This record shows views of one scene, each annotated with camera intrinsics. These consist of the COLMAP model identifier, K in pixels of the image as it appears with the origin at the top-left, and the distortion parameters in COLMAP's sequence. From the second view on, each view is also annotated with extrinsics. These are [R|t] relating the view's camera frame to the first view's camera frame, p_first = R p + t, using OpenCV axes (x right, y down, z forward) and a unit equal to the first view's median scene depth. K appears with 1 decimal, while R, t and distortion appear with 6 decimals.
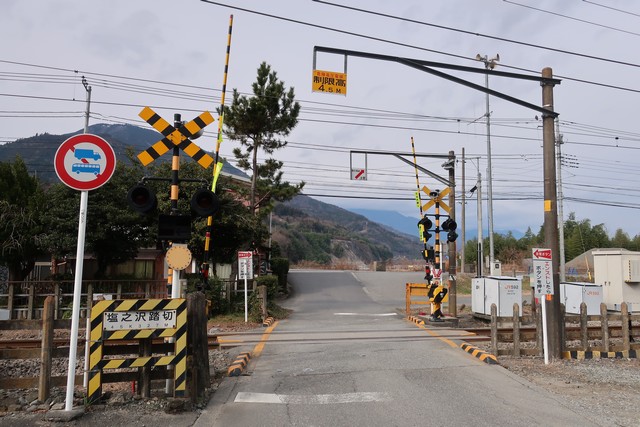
lens RADIAL K [[506.1, 0, 320.8], [0, 506.1, 213.6], [0, 0, 1]] dist [-0.000284, 0.003454]
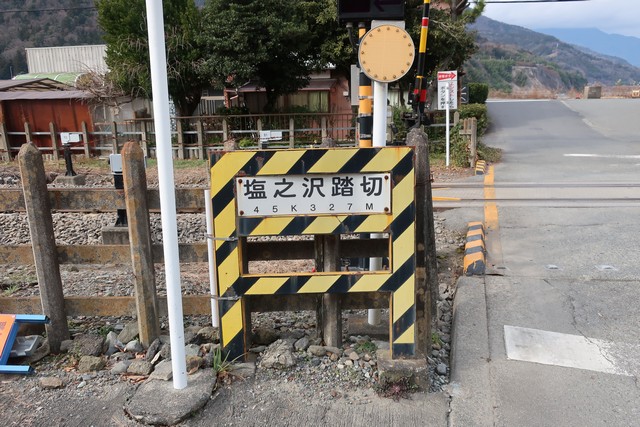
lens RADIAL K [[506.1, 0, 320.8], [0, 506.1, 213.6], [0, 0, 1]] dist [-0.000284, 0.003454]
pose [[0.945560, 0.046467, -0.322115, -0.201624], [0.058972, 0.948907, 0.309996, 0.086092], [0.320062, -0.312115, 0.894508, 0.585484]]
